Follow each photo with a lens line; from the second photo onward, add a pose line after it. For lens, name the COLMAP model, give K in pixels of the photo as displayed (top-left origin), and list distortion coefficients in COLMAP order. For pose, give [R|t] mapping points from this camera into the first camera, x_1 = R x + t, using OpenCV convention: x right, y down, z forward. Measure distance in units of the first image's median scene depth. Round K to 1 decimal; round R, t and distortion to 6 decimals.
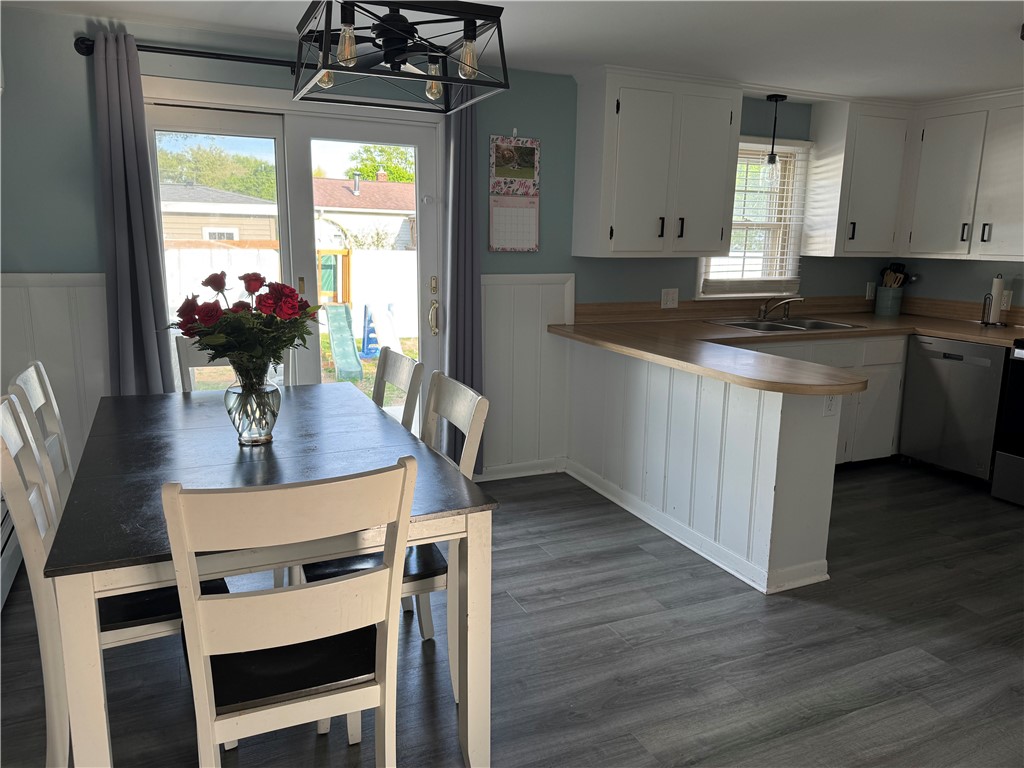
lens RADIAL K [[759.5, 0, 506.6], [0, 759.5, 395.5], [0, 0, 1]] dist [0.026203, -0.000105]
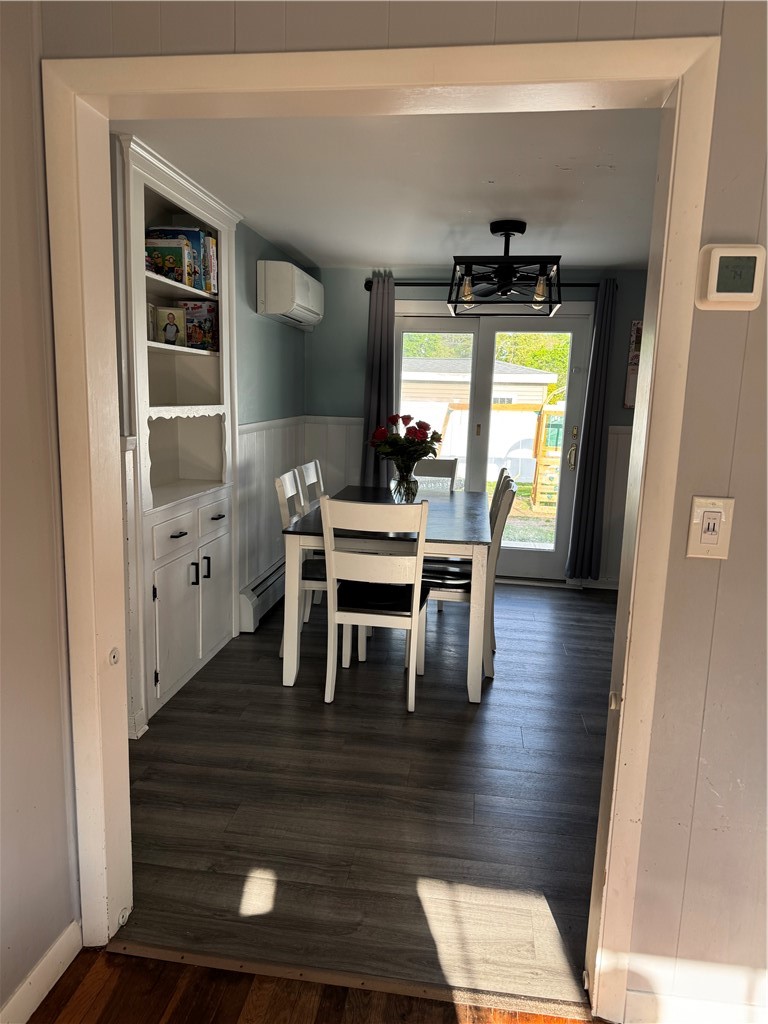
lens RADIAL K [[721.4, 0, 381.2], [0, 721.4, 510.9], [0, 0, 1]] dist [0.072819, -0.087971]
pose [[0.851513, 0.090185, -0.516520, 0.352585], [-0.120160, 0.992444, -0.024808, 0.081125], [0.510380, 0.083190, 0.855916, -0.328698]]
